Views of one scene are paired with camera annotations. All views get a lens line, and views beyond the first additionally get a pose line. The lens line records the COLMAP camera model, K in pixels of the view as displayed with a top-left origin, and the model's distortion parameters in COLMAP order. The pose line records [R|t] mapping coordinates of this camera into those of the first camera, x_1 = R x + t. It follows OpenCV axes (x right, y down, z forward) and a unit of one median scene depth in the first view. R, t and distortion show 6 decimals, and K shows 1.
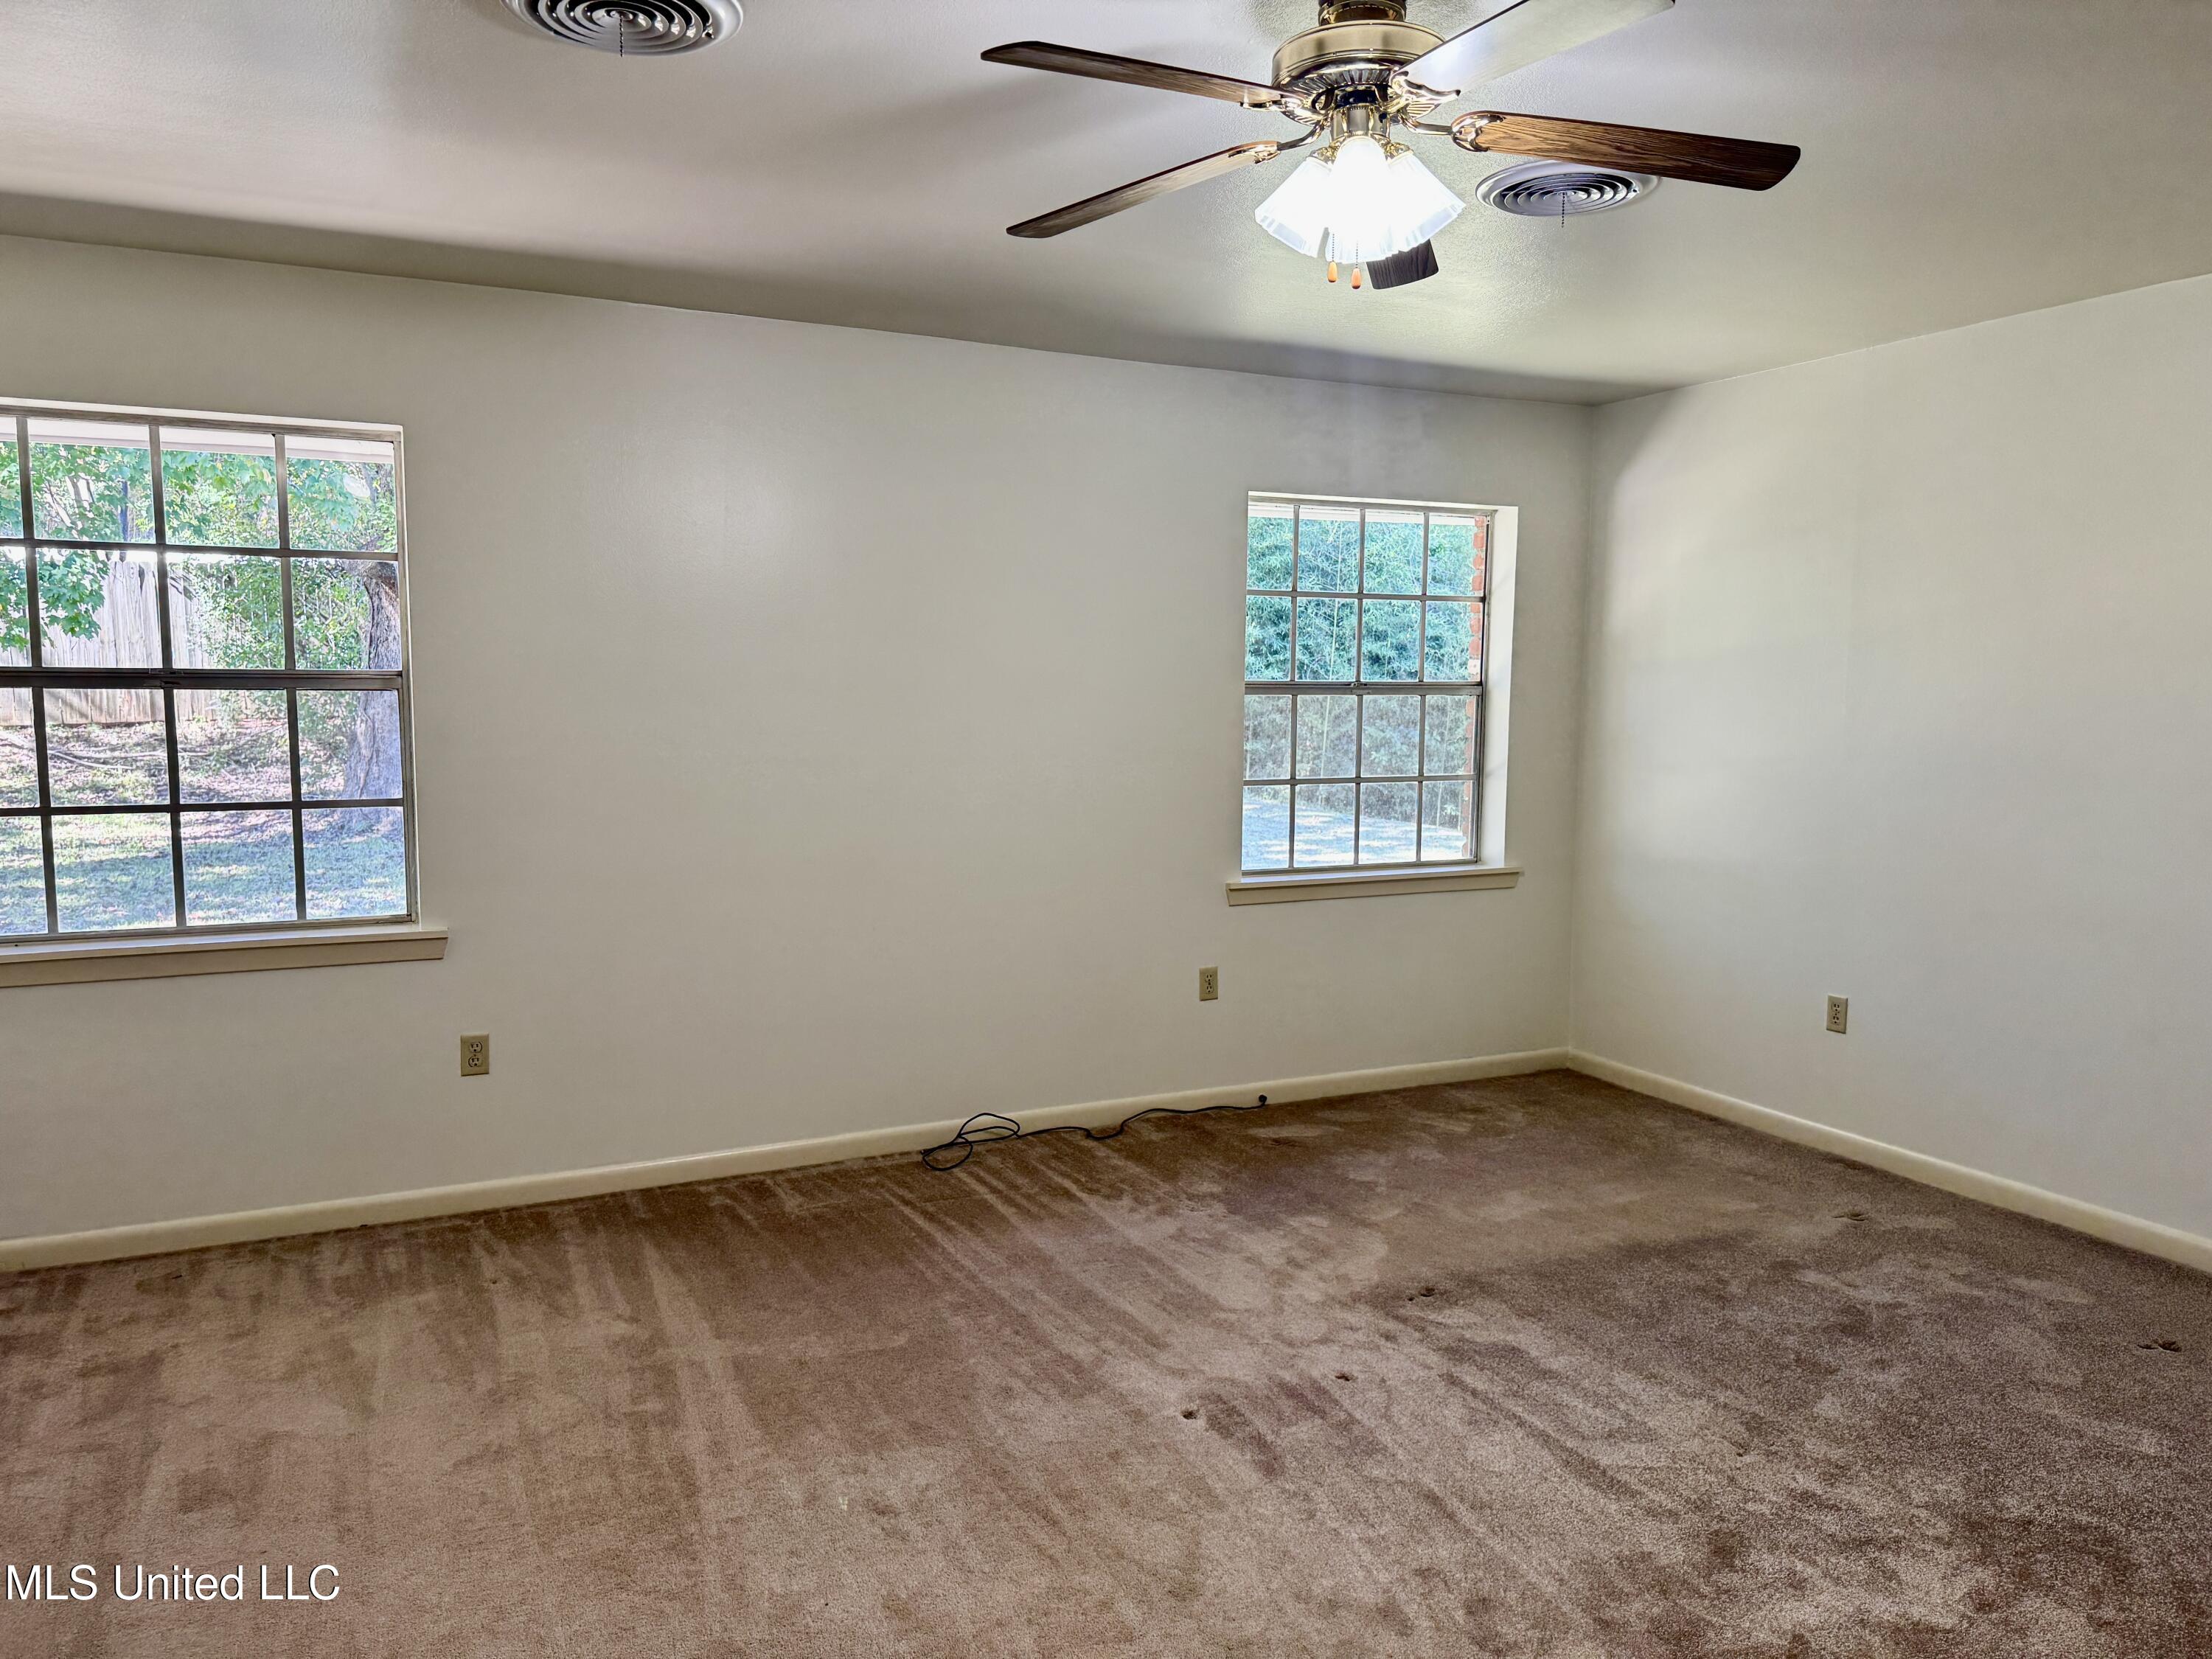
lens RADIAL K [[1556.9, 0, 1098.4], [0, 1556.9, 836.8], [0, 0, 1]] dist [0.201355, -0.358842]
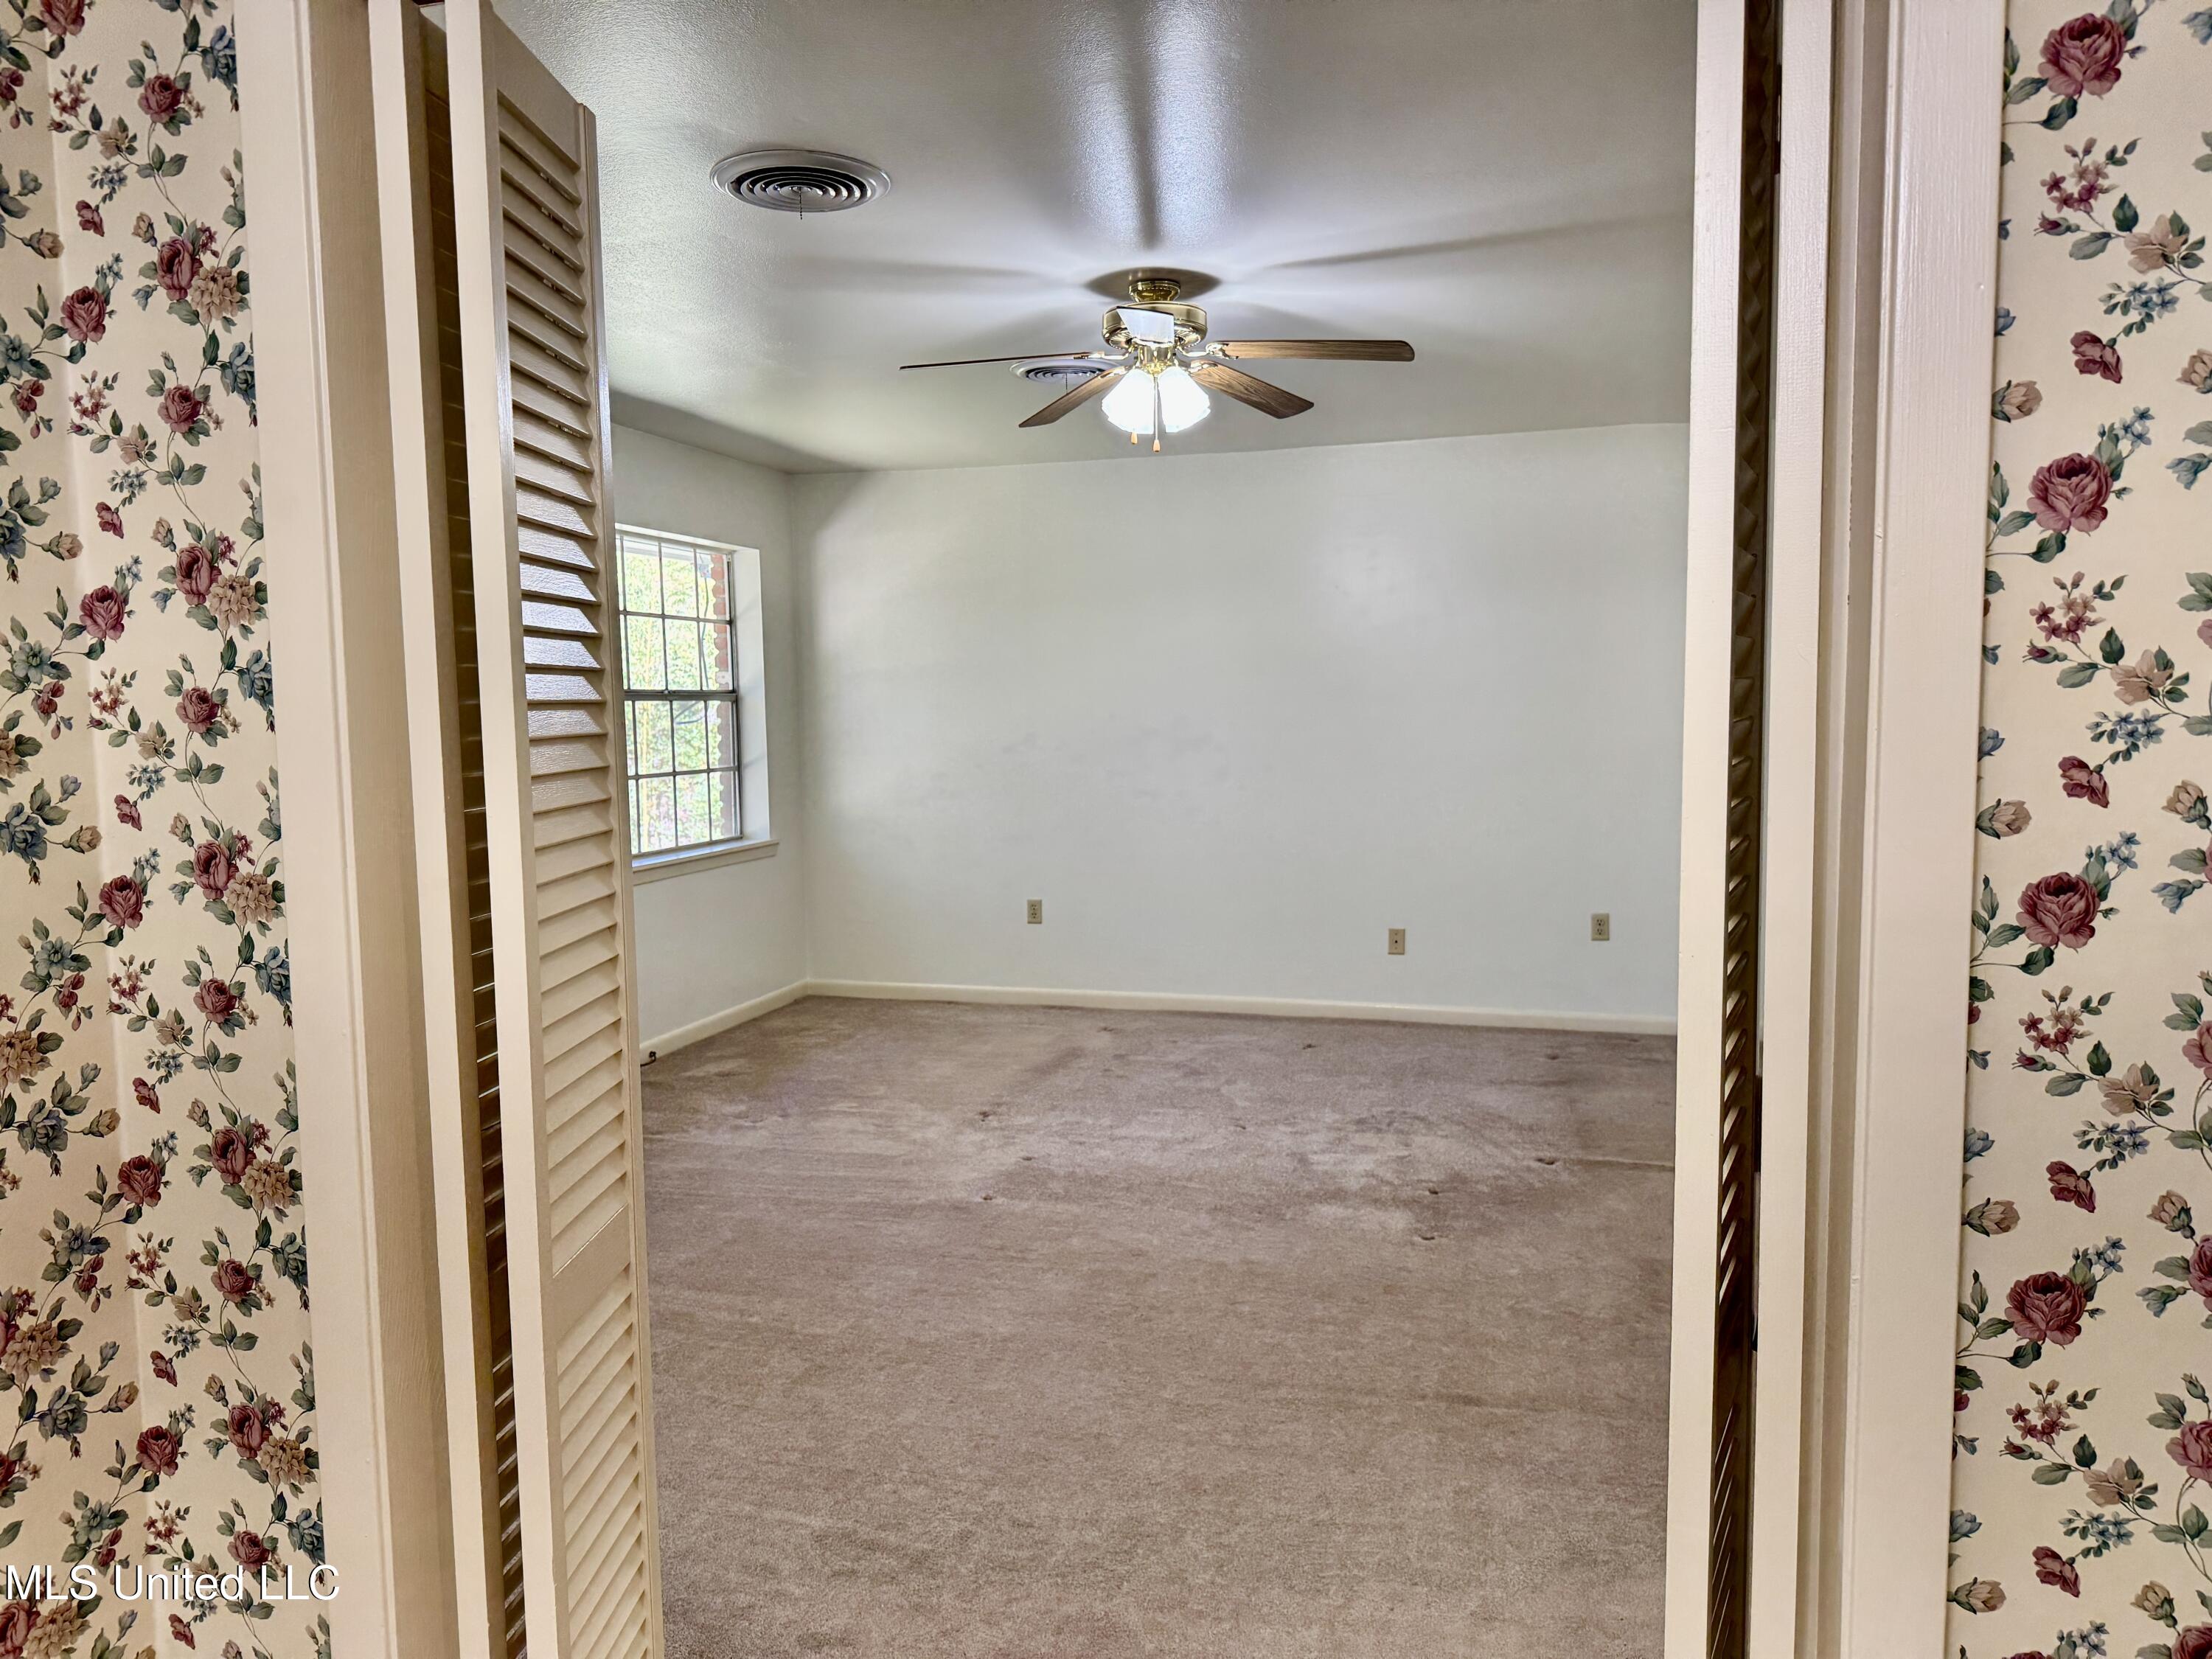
lens RADIAL K [[1556.9, 0, 1098.4], [0, 1556.9, 836.8], [0, 0, 1]] dist [0.201355, -0.358842]
pose [[0.641156, -0.072607, 0.763968, -0.570267], [0.086300, 0.996021, 0.022234, 0.013300], [-0.762543, 0.051674, 0.644871, 0.006644]]
